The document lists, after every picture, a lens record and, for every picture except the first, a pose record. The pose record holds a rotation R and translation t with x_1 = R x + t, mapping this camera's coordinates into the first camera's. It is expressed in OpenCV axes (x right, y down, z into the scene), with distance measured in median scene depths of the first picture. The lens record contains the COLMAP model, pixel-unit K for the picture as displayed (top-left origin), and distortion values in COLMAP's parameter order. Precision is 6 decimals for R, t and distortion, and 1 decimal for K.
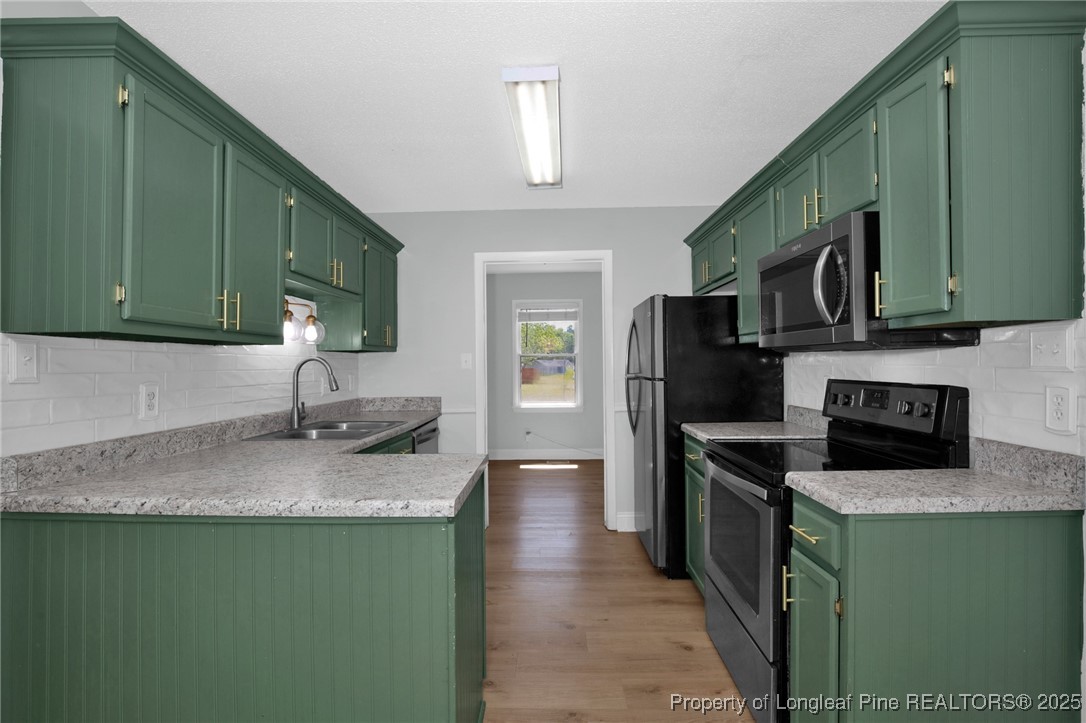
lens RADIAL K [[507.4, 0, 542.1], [0, 507.4, 368.0], [0, 0, 1]] dist [-0.023370, 0.000772]
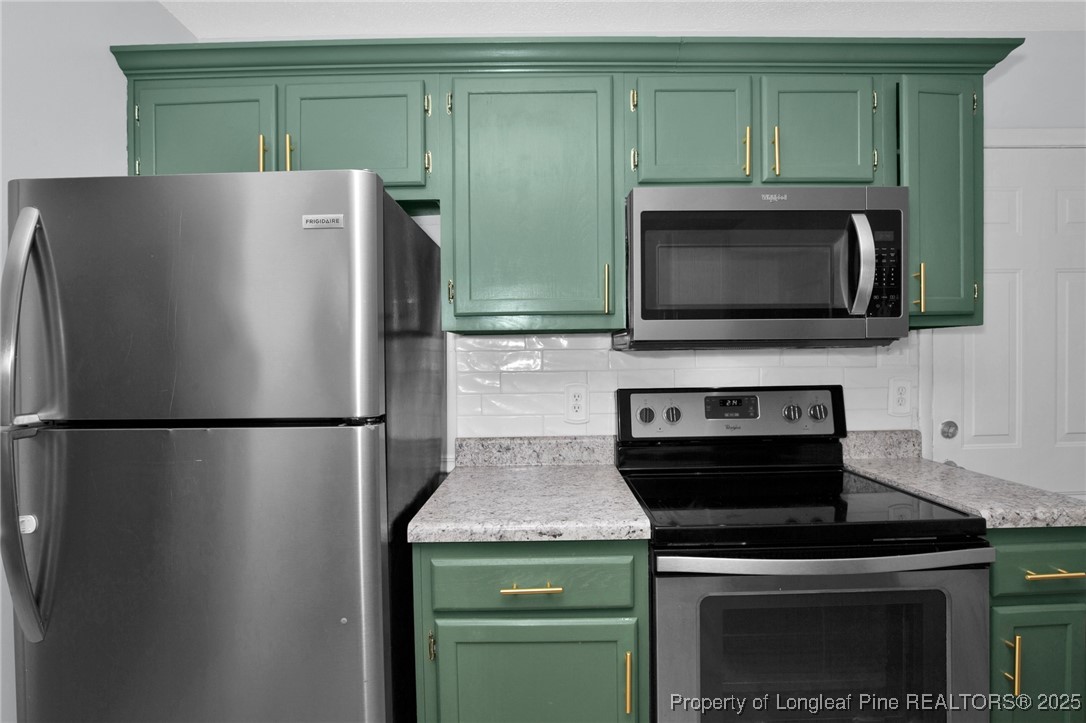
lens RADIAL K [[507.4, 0, 542.1], [0, 507.4, 368.0], [0, 0, 1]] dist [-0.023370, 0.000772]
pose [[-0.033671, -0.004302, 0.999424, -0.177738], [0.026543, 0.999634, 0.005197, -0.017845], [-0.999080, 0.026703, -0.033545, 1.452676]]
